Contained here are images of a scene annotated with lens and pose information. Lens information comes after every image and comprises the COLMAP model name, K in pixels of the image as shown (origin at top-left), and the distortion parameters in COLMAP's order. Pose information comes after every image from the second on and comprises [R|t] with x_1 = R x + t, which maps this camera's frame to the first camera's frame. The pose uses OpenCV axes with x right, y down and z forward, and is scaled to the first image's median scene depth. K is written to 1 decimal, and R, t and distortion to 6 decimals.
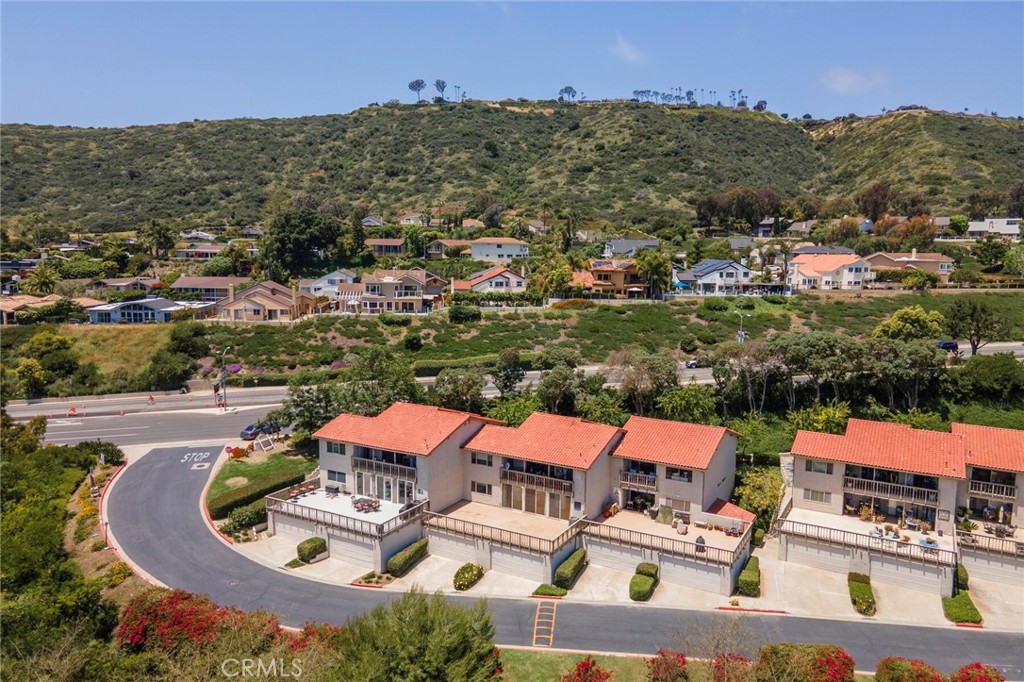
lens RADIAL K [[753.2, 0, 511.8], [0, 753.2, 328.9], [0, 0, 1]] dist [0.010847, 0.059665]
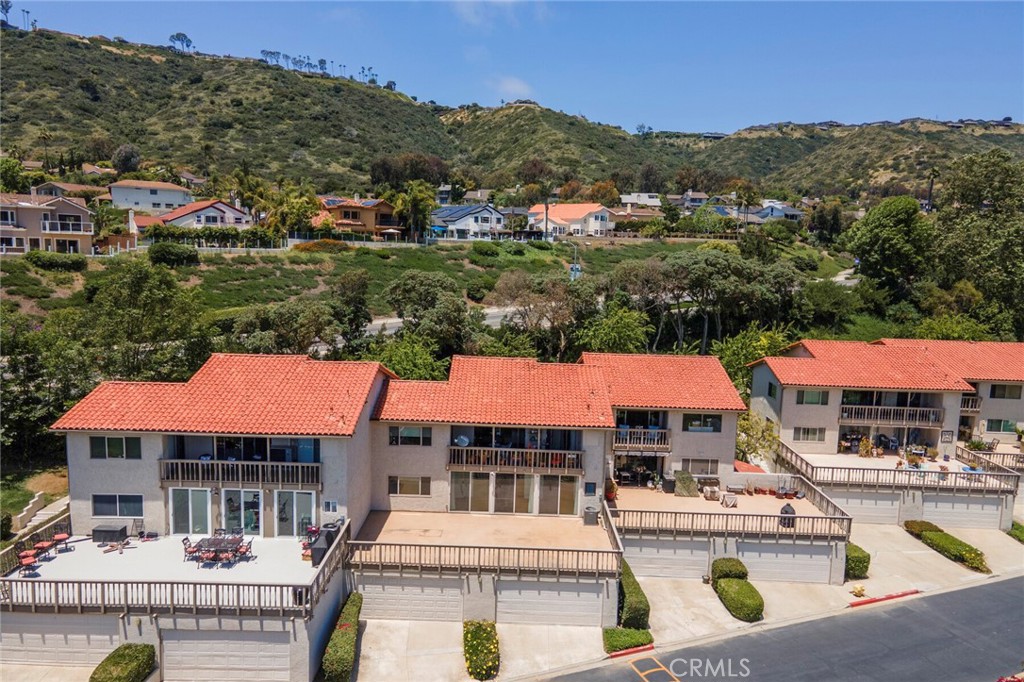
lens RADIAL K [[753.2, 0, 511.8], [0, 753.2, 328.9], [0, 0, 1]] dist [0.010847, 0.059665]
pose [[0.873557, -0.041533, 0.484947, -0.120382], [0.035489, 0.999136, 0.021641, 0.039770], [-0.485426, -0.001694, 0.874276, 0.222319]]
